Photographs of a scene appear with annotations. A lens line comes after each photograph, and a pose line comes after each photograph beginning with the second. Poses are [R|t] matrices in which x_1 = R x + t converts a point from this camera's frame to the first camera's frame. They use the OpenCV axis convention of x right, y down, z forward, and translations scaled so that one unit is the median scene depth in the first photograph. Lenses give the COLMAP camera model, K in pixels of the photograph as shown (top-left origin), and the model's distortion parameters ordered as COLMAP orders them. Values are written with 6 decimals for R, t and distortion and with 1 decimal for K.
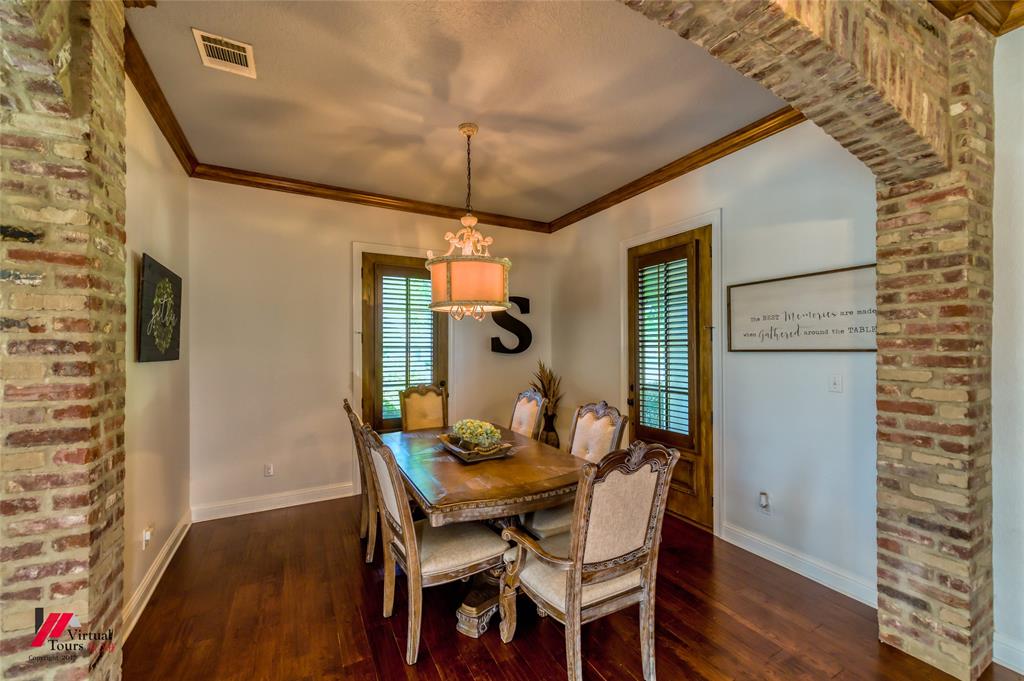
lens RADIAL K [[404.8, 0, 511.1], [0, 404.8, 345.7], [0, 0, 1]] dist [0.004573, -0.000660]
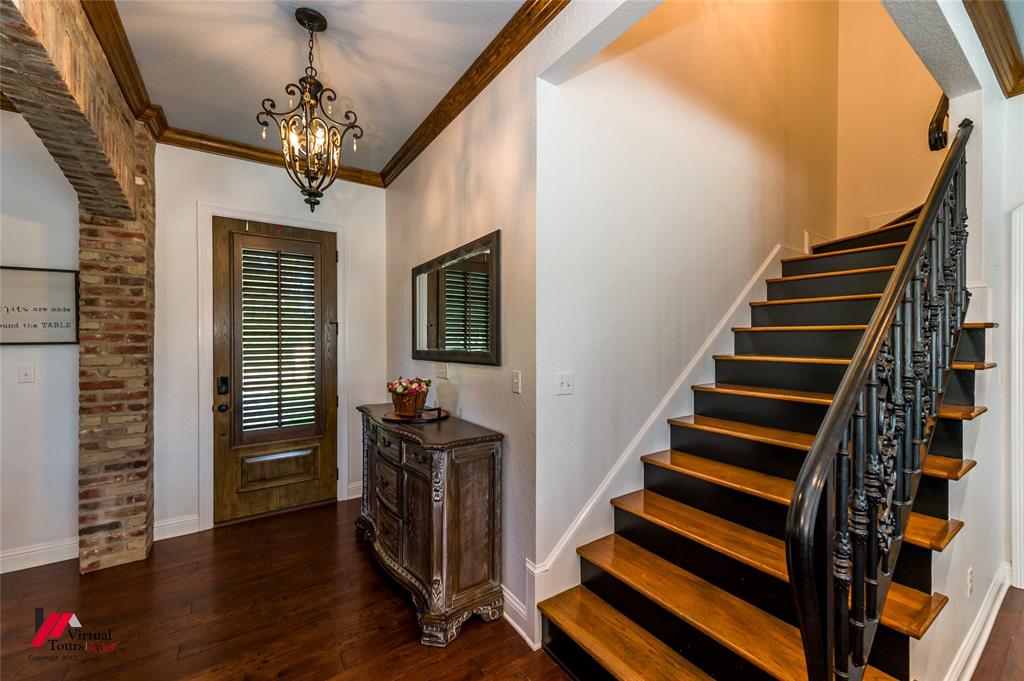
lens RADIAL K [[404.8, 0, 510.5], [0, 404.8, 338.2], [0, 0, 1]] dist [0.004573, -0.000660]
pose [[-0.104150, 0.004726, 0.994550, -0.511701], [-0.000745, 0.999988, -0.004829, 0.003209], [-0.994561, -0.001244, -0.104145, -0.196771]]
